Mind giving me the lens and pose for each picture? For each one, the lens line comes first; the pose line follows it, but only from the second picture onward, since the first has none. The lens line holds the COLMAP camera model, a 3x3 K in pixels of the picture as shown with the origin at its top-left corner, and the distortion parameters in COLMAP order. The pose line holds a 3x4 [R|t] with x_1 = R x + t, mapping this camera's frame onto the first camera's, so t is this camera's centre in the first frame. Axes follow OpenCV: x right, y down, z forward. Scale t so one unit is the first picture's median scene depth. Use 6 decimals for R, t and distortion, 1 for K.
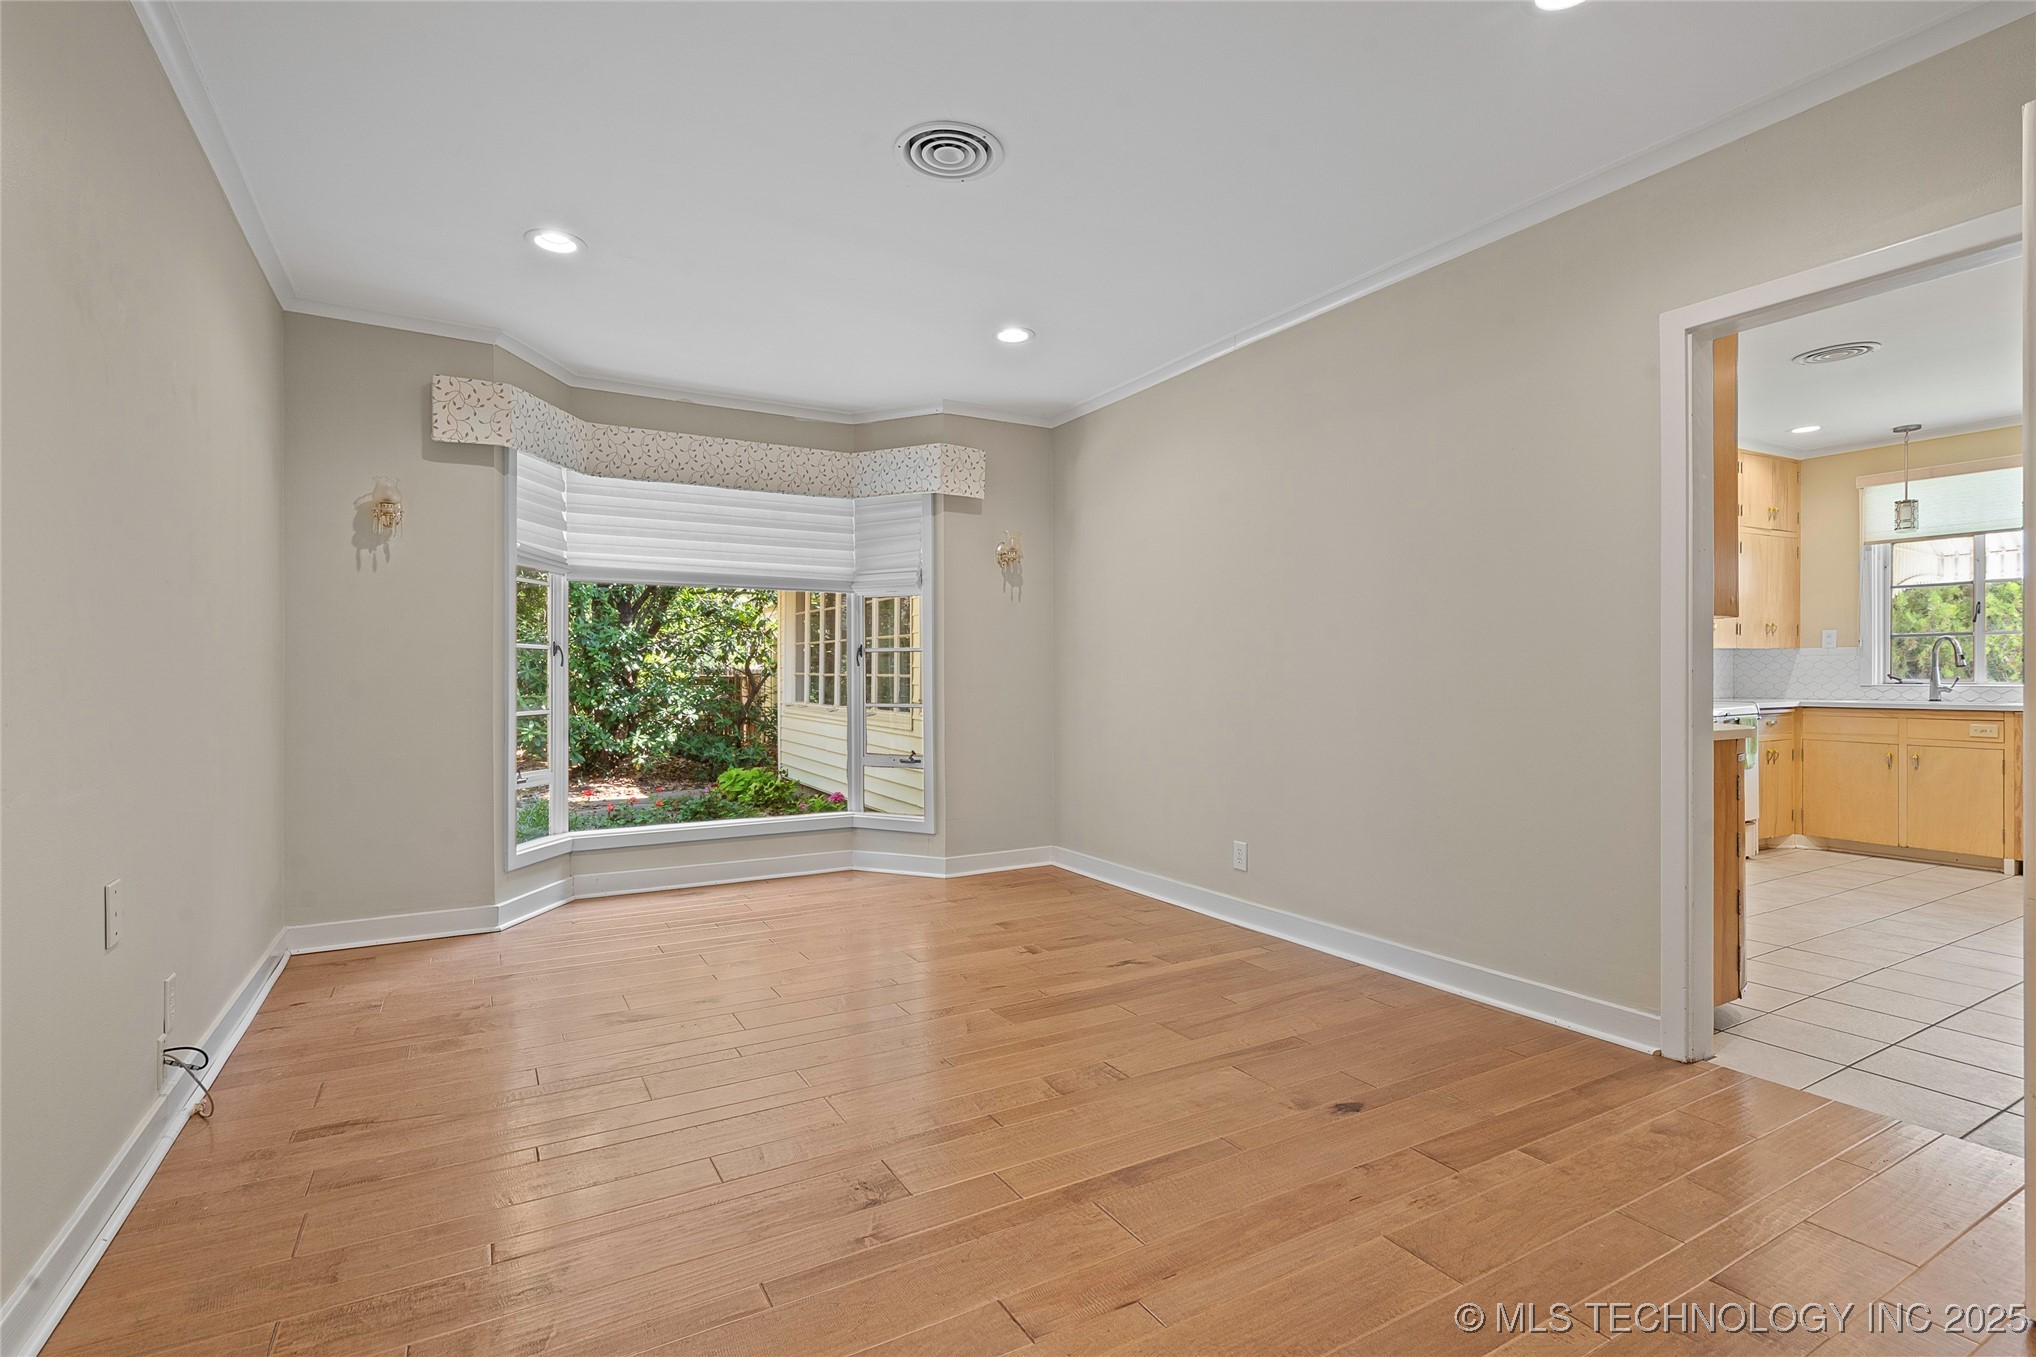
lens RADIAL K [[944.4, 0, 1018.0], [0, 944.4, 678.5], [0, 0, 1]] dist [-0.018708, 0.015122]
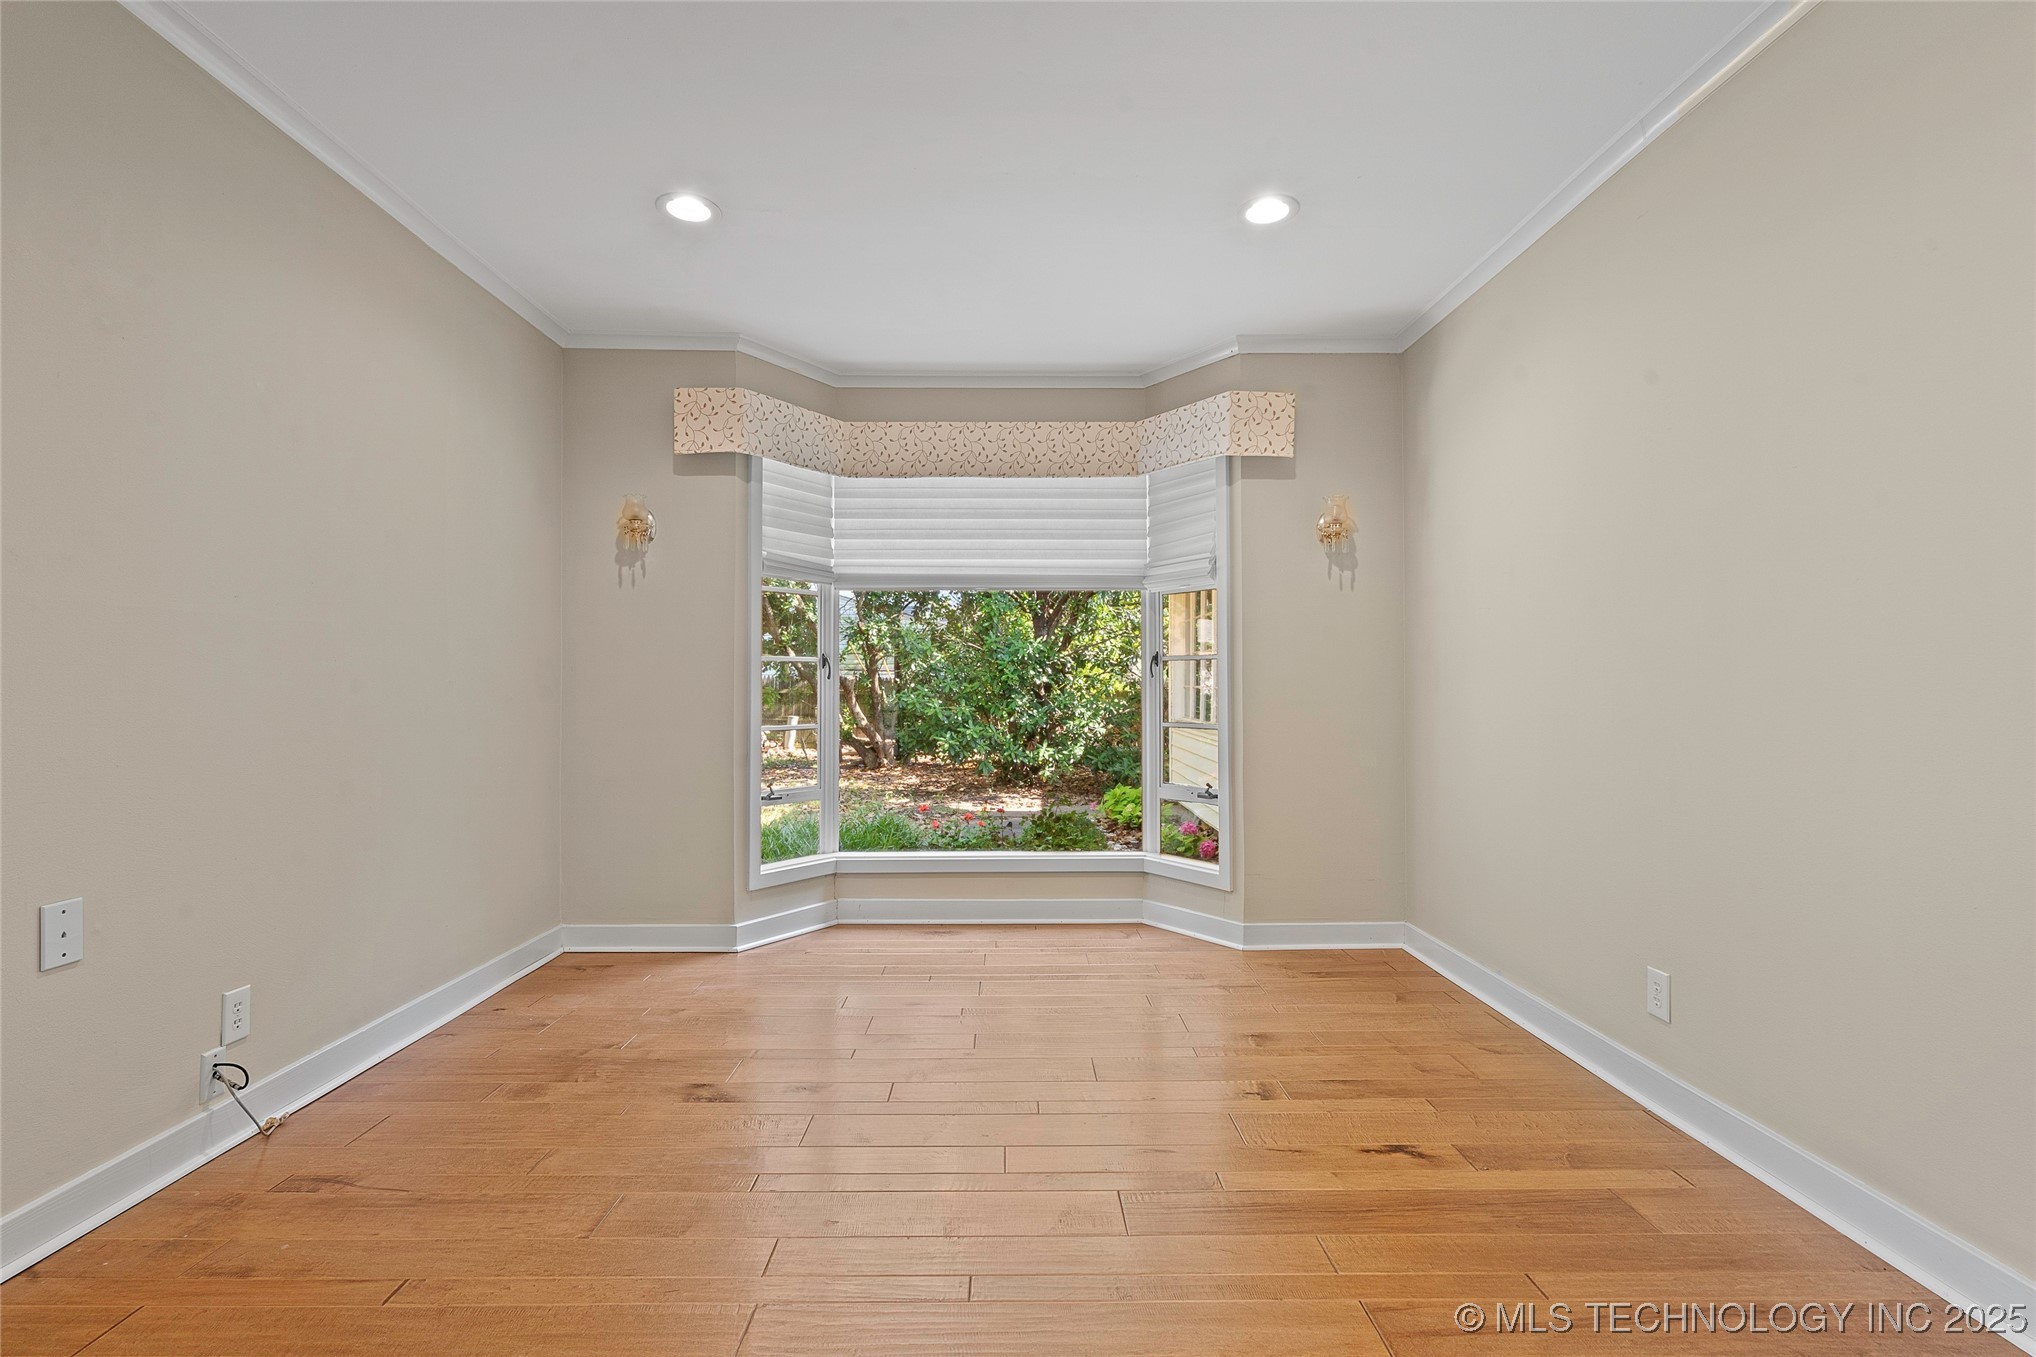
lens RADIAL K [[944.4, 0, 1018.0], [0, 944.4, 678.5], [0, 0, 1]] dist [-0.018708, 0.015122]
pose [[0.872902, -0.004428, -0.487875, 0.155988], [-0.002048, 0.999917, -0.012738, -0.001643], [0.487891, 0.012118, 0.872821, 0.256589]]
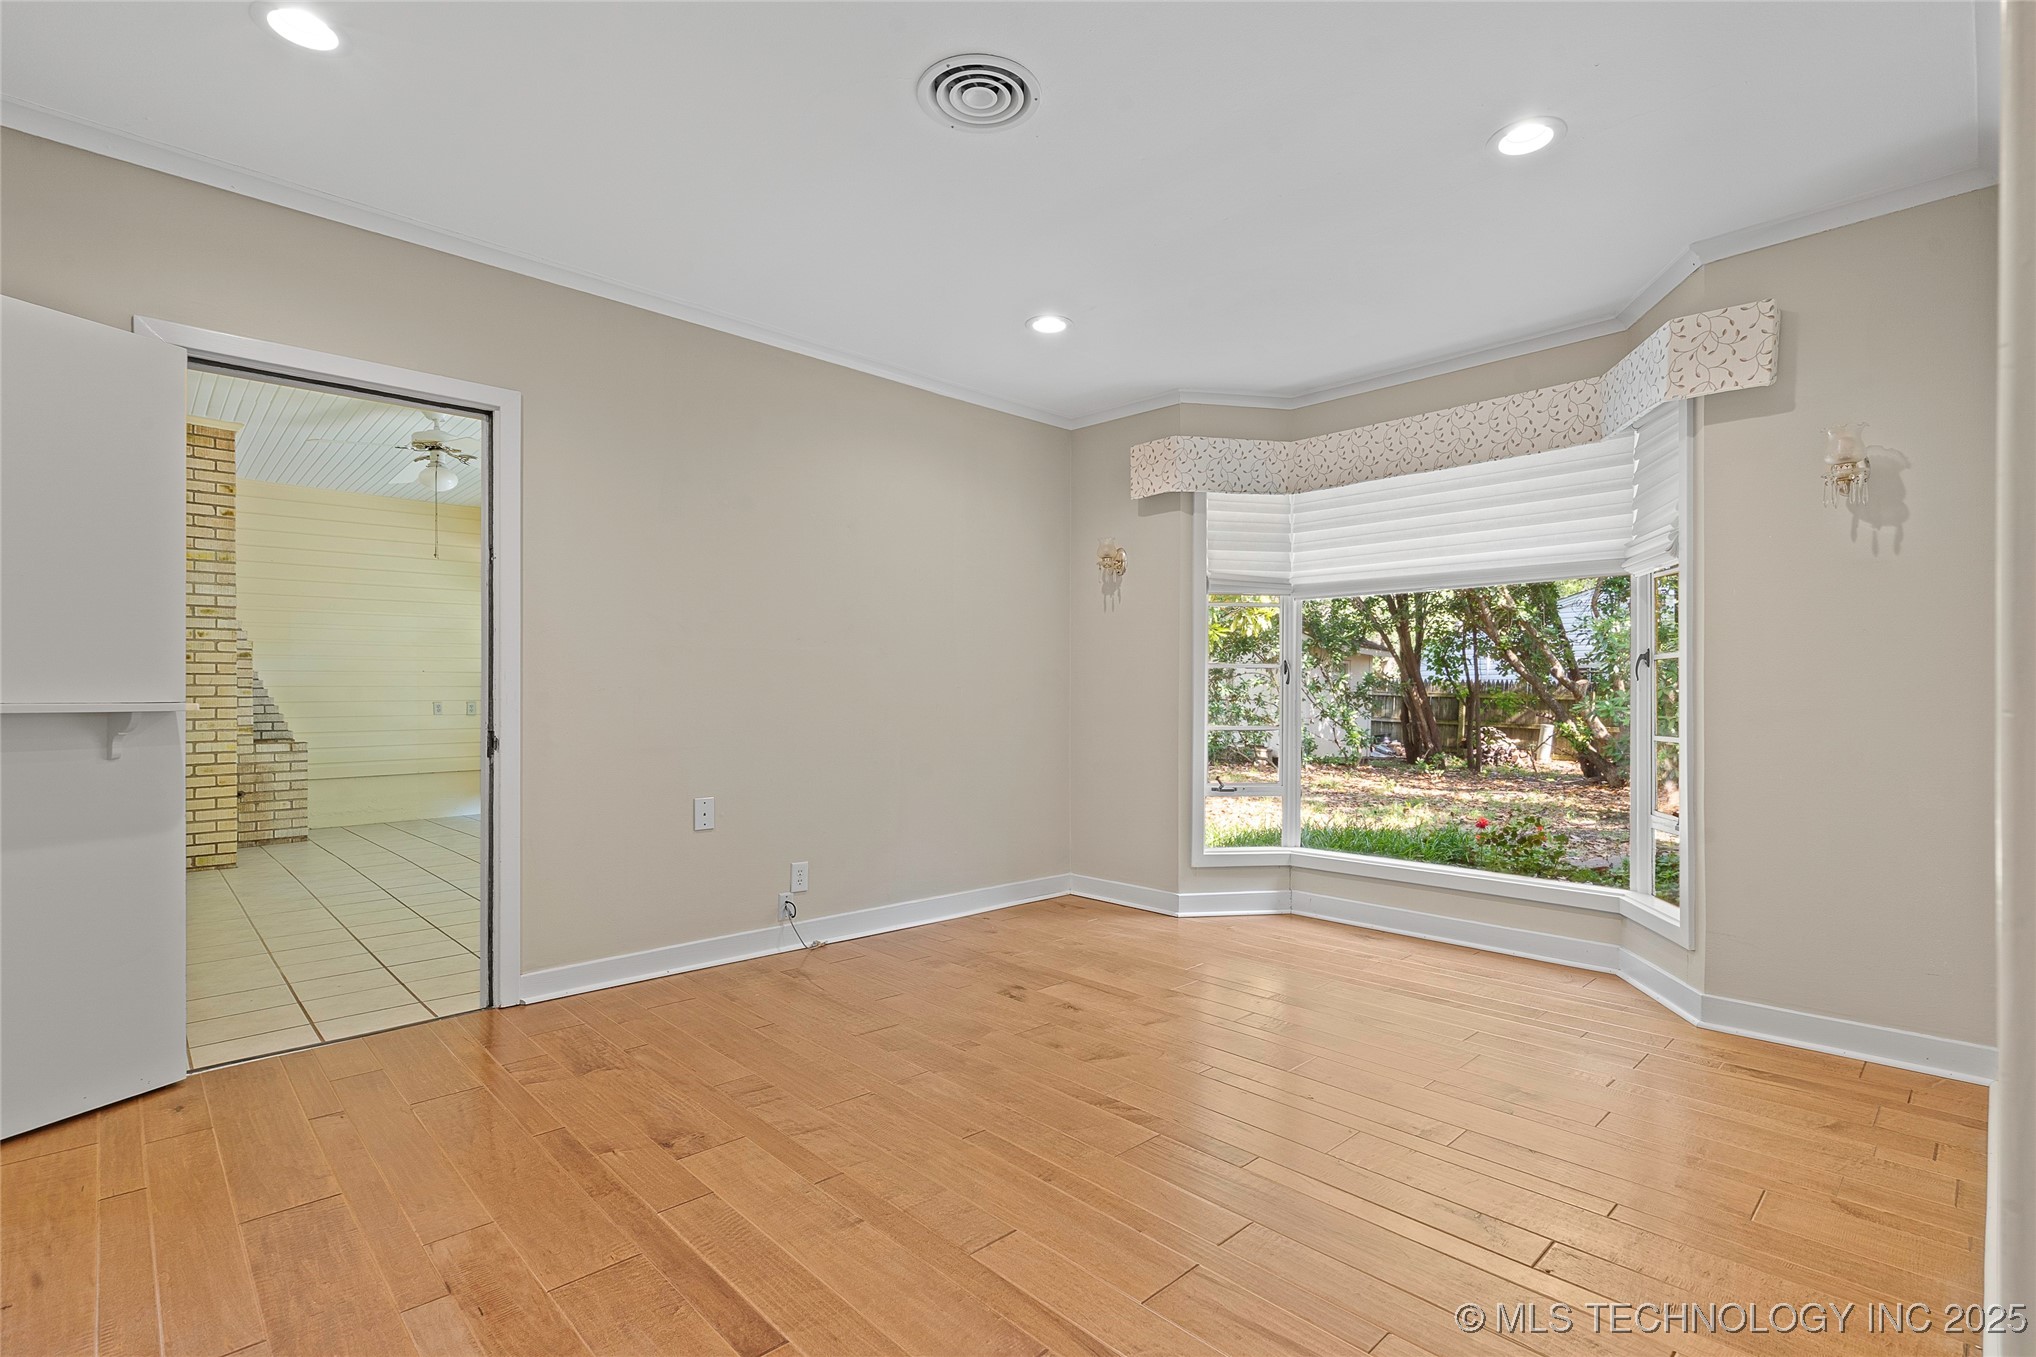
lens RADIAL K [[947.5, 0, 1022.7], [0, 947.5, 693.9], [0, 0, 1]] dist [-0.000206, 0.000131]
pose [[0.246375, 0.002765, -0.969171, 0.452975], [-0.005548, 0.999984, 0.001443, -0.002248], [0.969159, 0.005021, 0.246386, 0.470511]]
